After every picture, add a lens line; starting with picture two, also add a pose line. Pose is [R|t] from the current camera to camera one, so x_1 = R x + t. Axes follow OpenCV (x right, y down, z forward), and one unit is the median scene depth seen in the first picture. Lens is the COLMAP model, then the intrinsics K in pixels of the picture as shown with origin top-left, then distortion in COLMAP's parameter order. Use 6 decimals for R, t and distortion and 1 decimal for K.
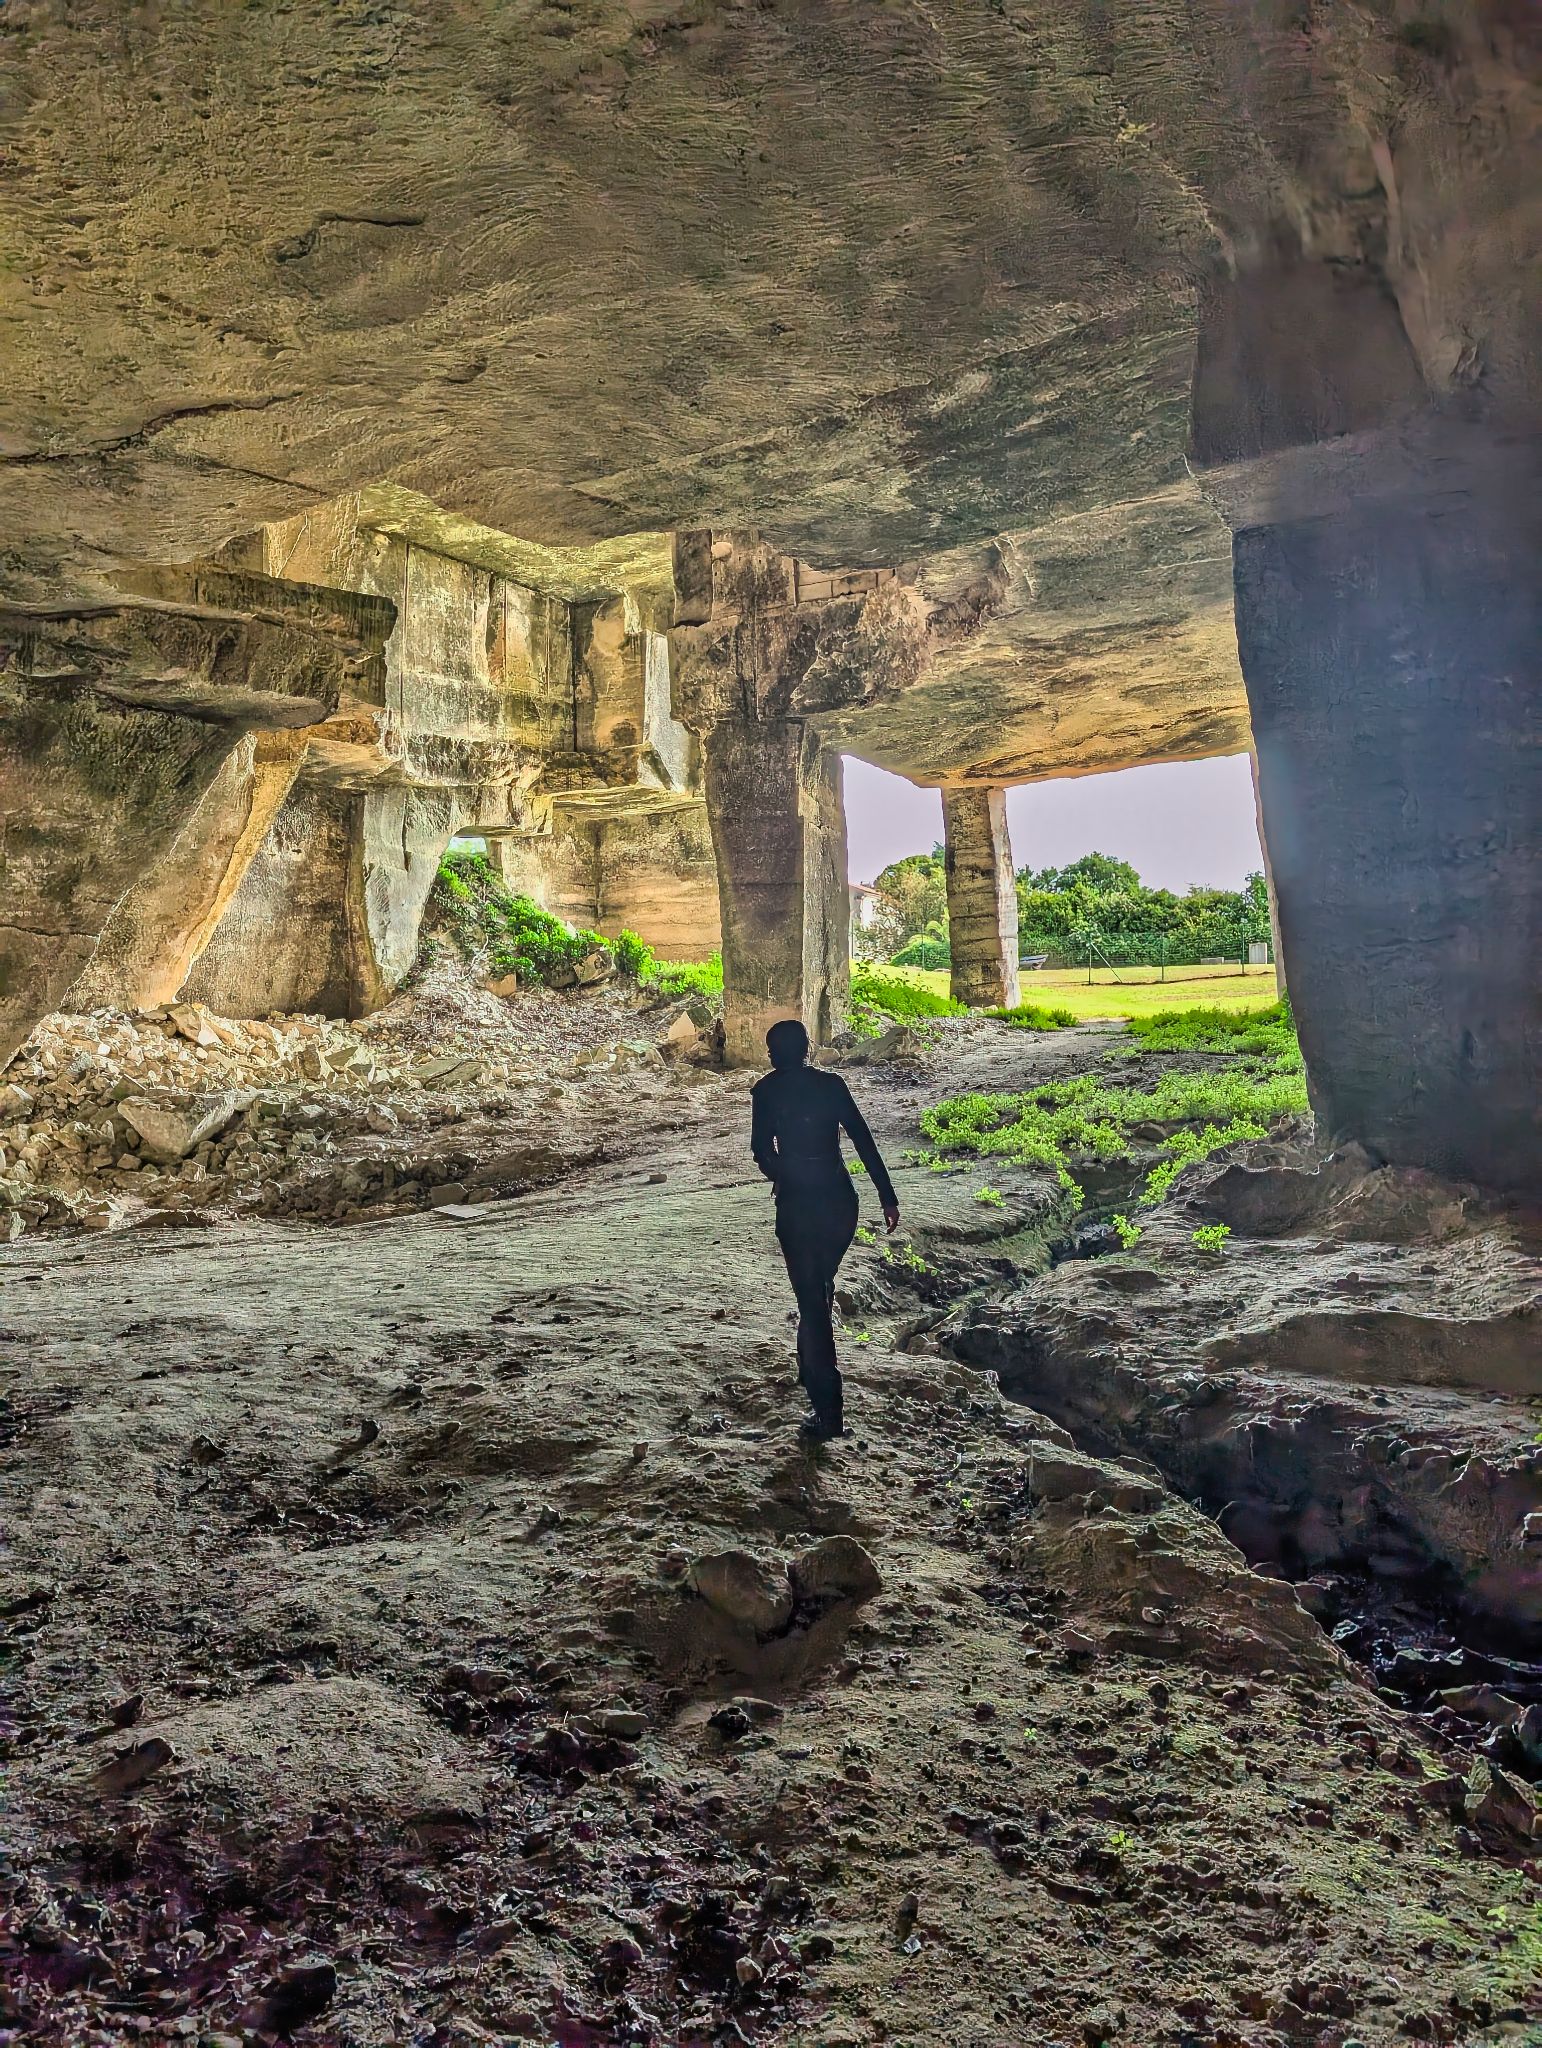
lens RADIAL K [[1459.3, 0, 771.0], [0, 1459.3, 1024.0], [0, 0, 1]] dist [0.061573, -0.003892]
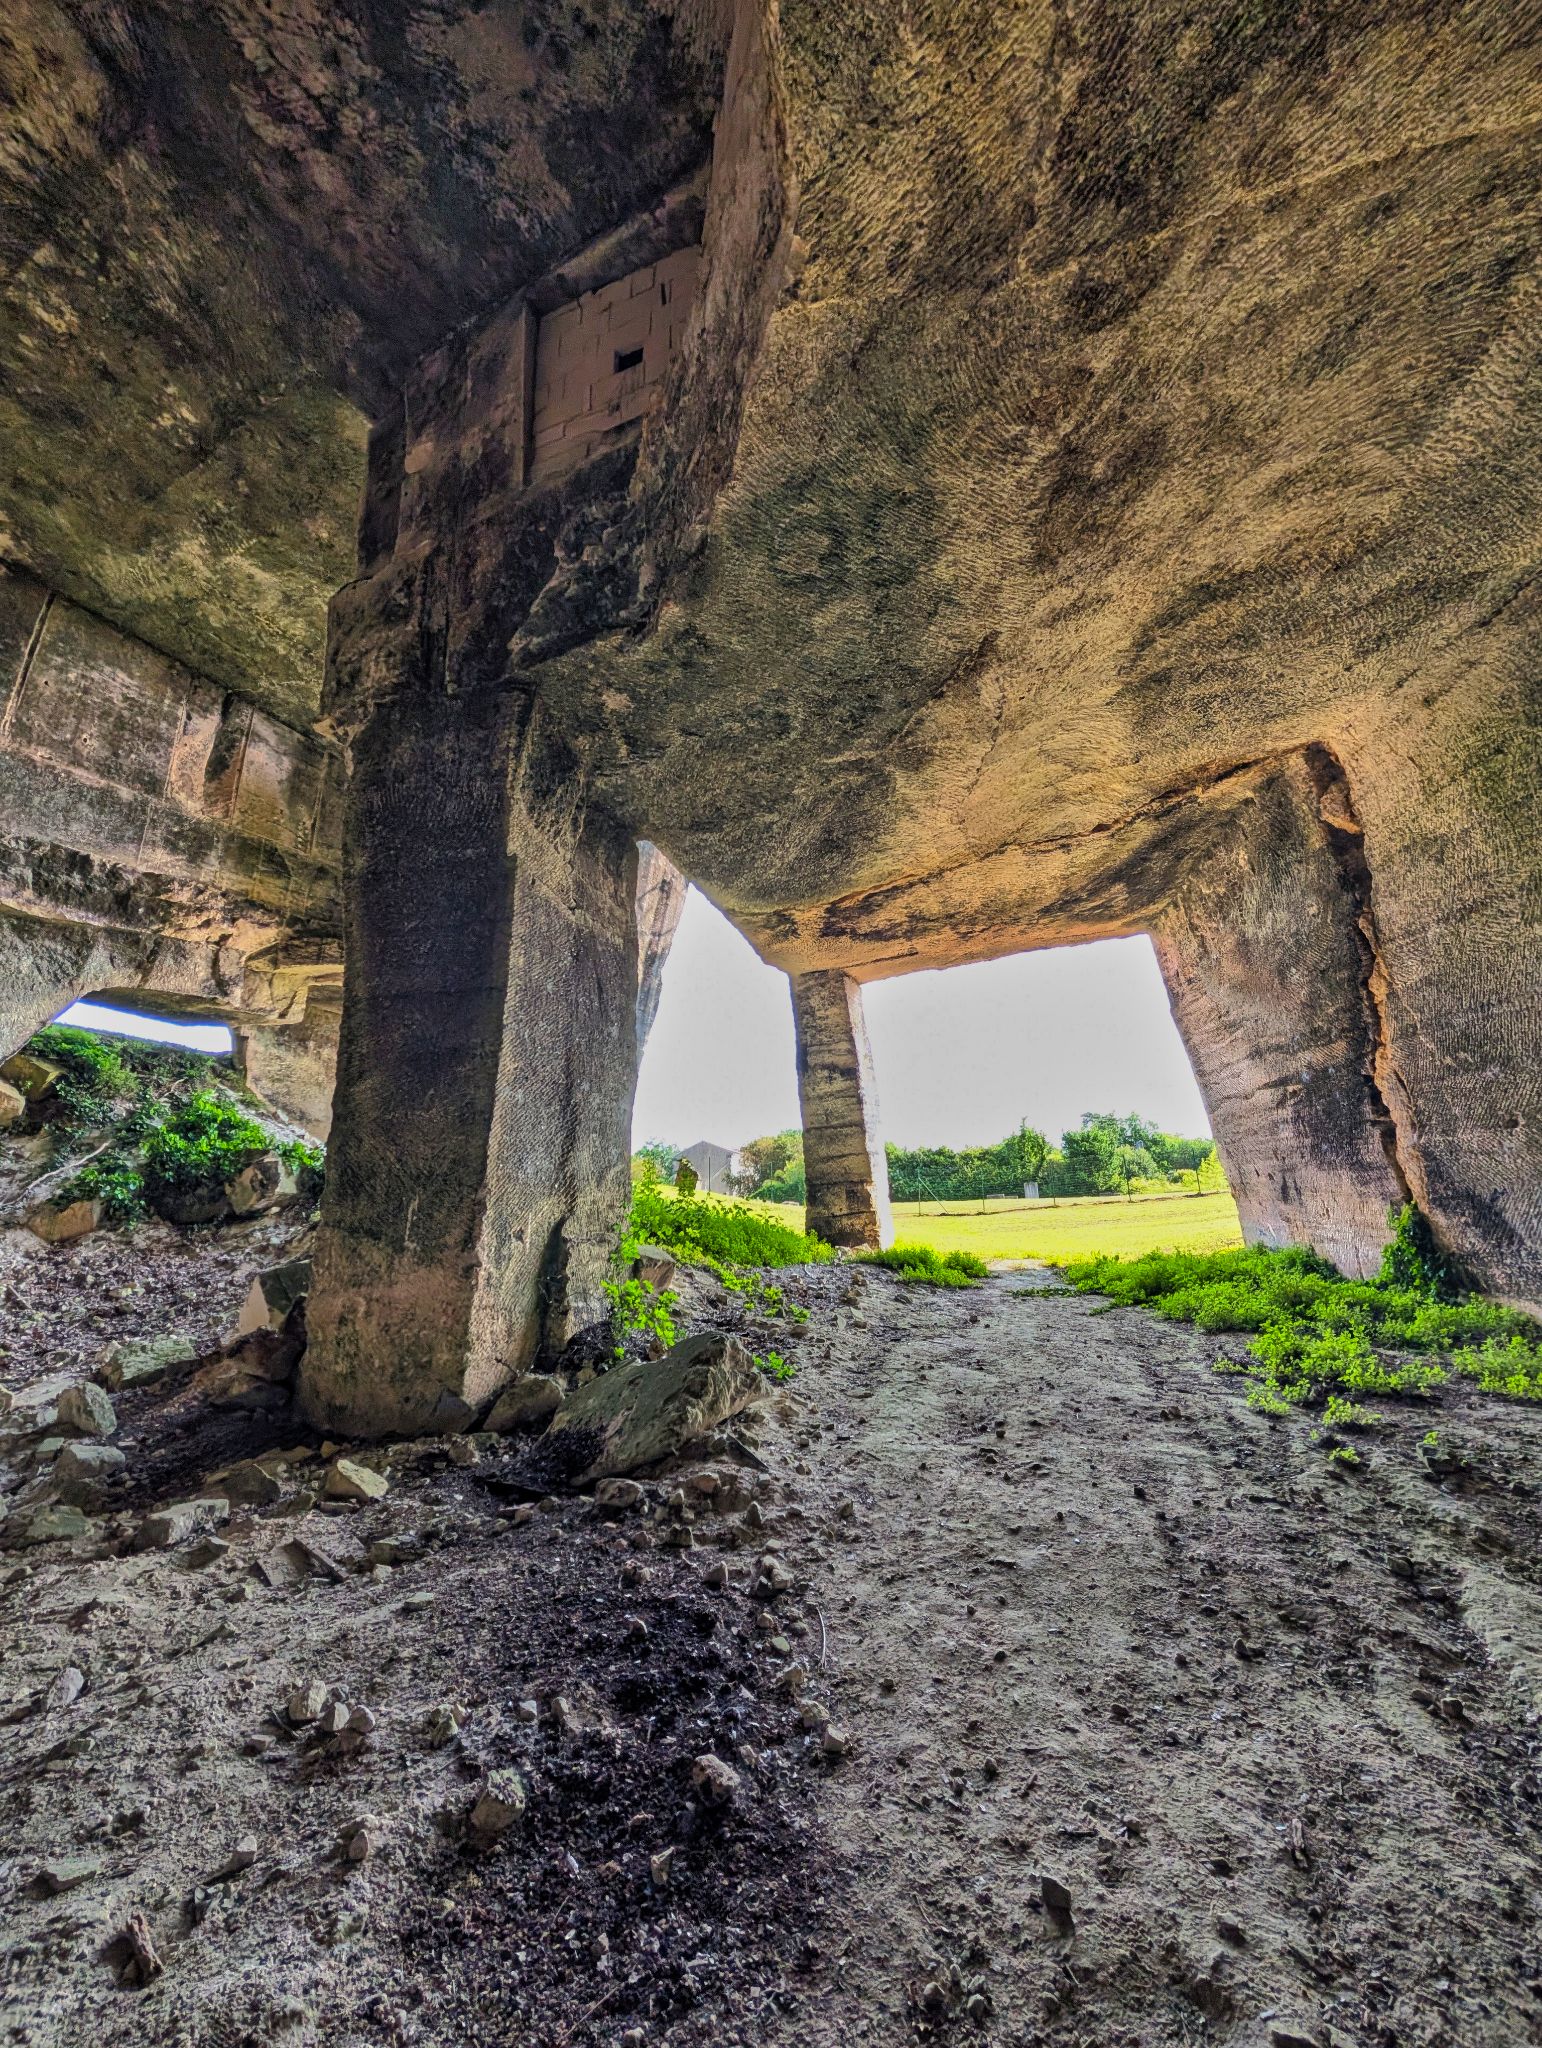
lens RADIAL K [[776.8, 0, 760.5], [0, 776.8, 1023.2], [0, 0, 1]] dist [0.000280, 0.000179]
pose [[0.996144, 0.016520, 0.086168, 0.069086], [0.007234, 0.963305, -0.268313, -0.016647], [-0.087438, 0.267901, 0.959470, 0.647594]]
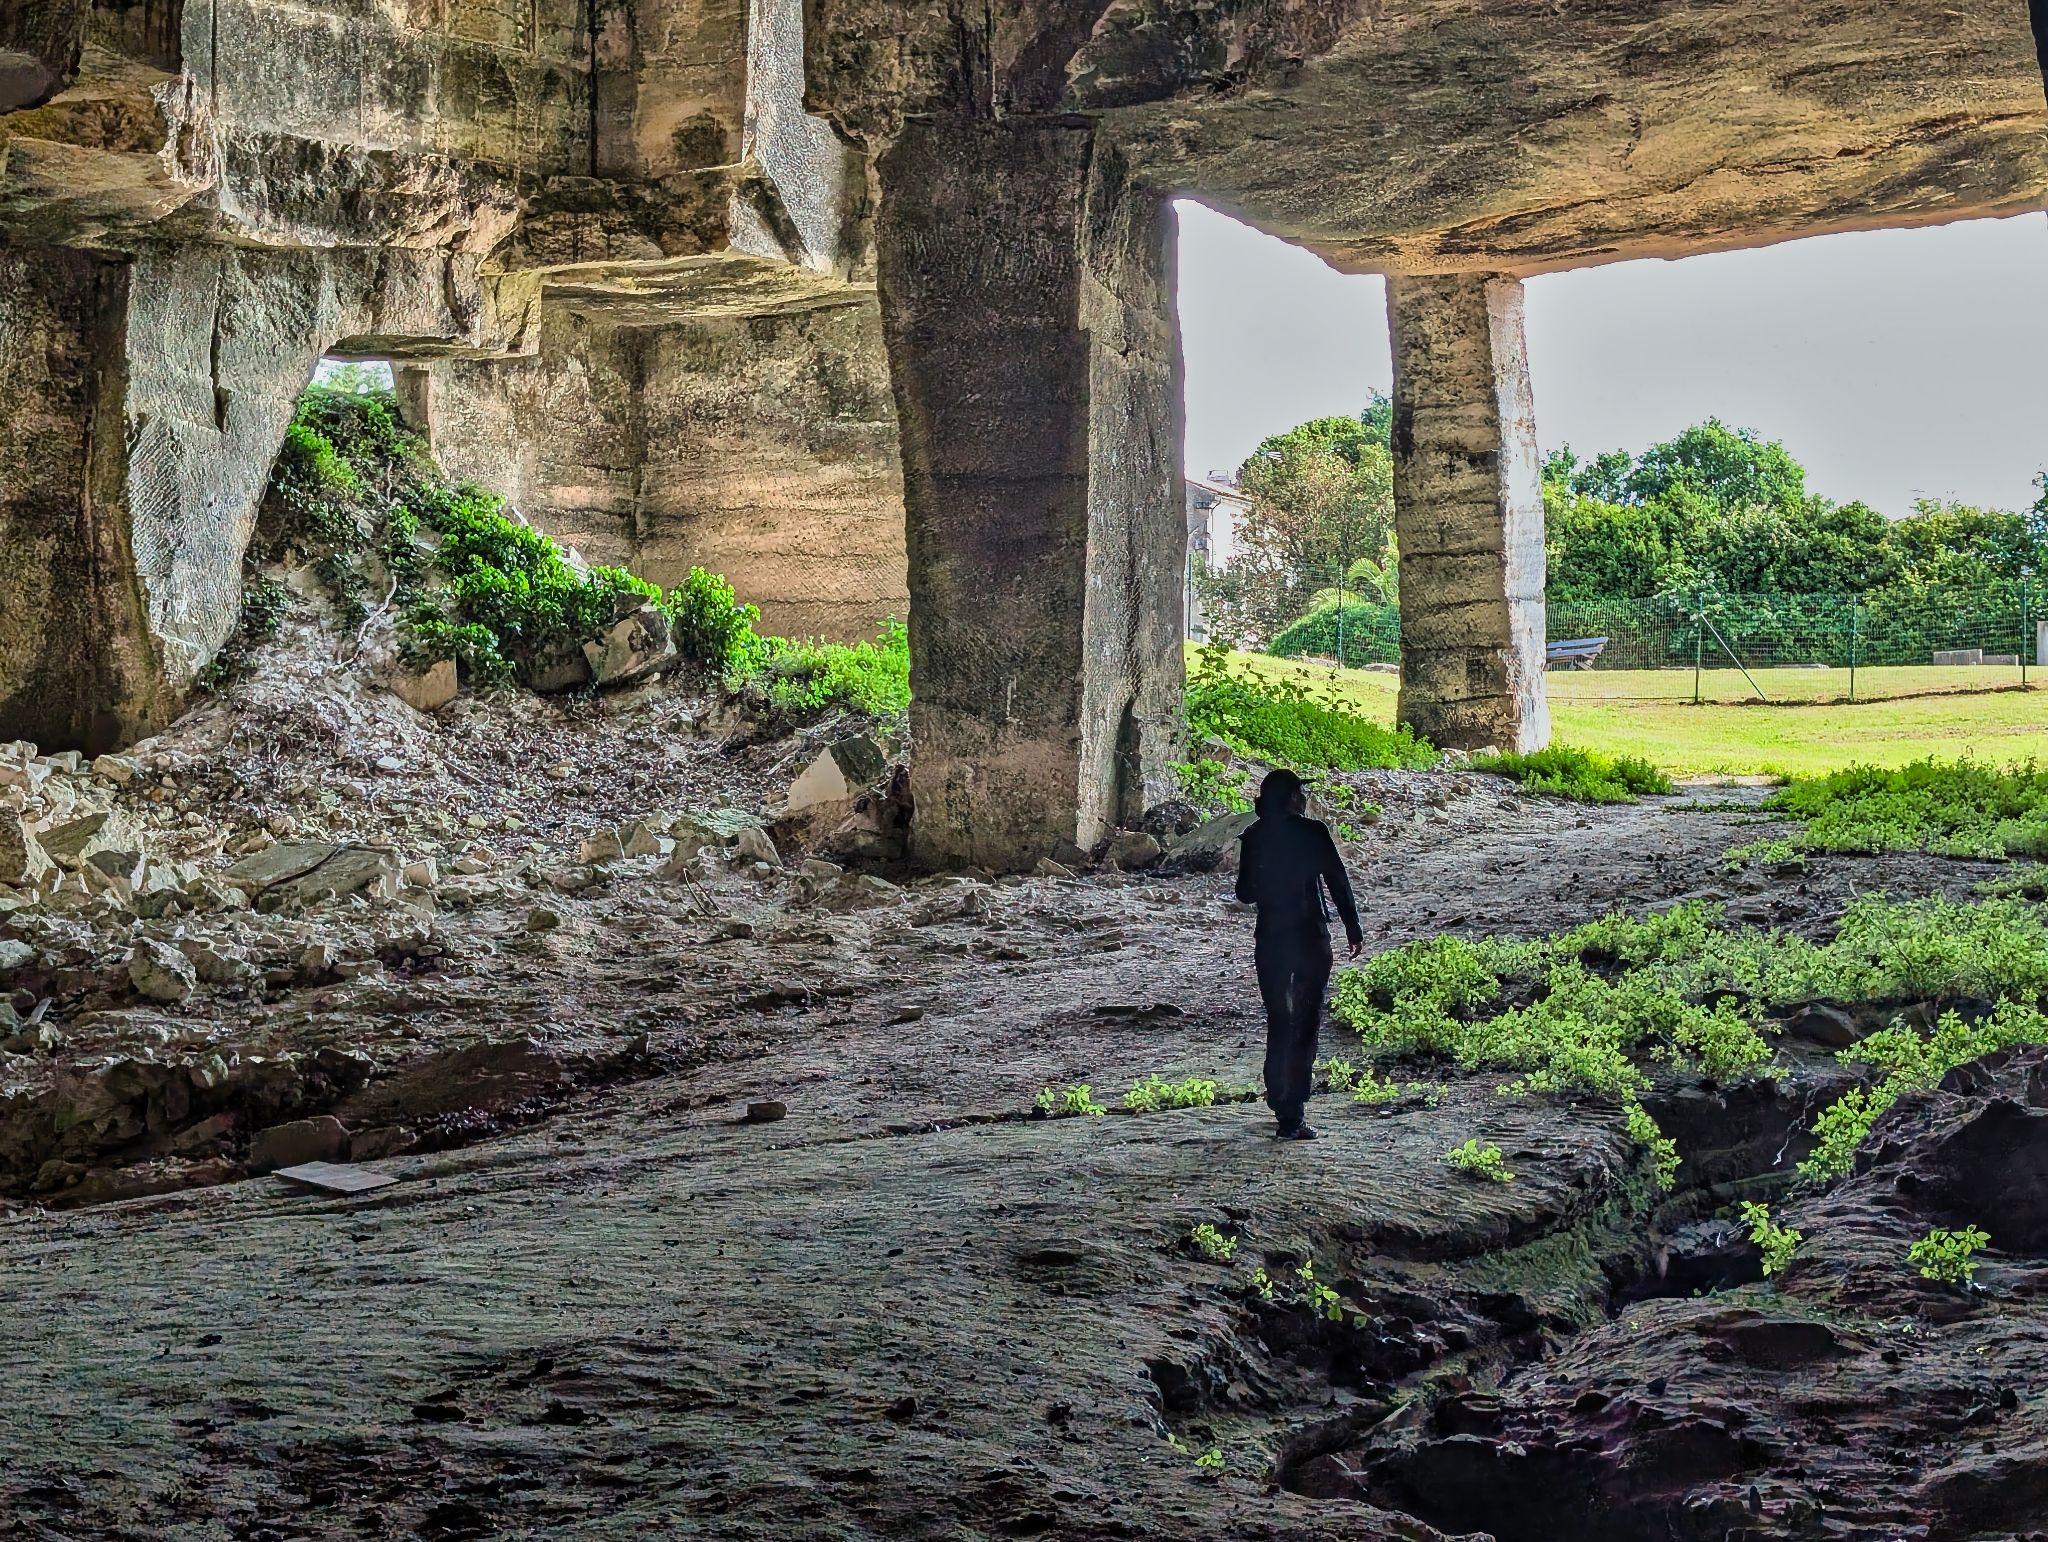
lens RADIAL K [[3158.9, 0, 1108.4], [0, 3158.9, 803.5], [0, 0, 1]] dist [0.144819, -0.622964]
pose [[0.999353, 0.016213, 0.032092, -0.001257], [-0.016488, 0.999829, 0.008335, -0.000859], [-0.031952, -0.008859, 0.999450, -0.002914]]
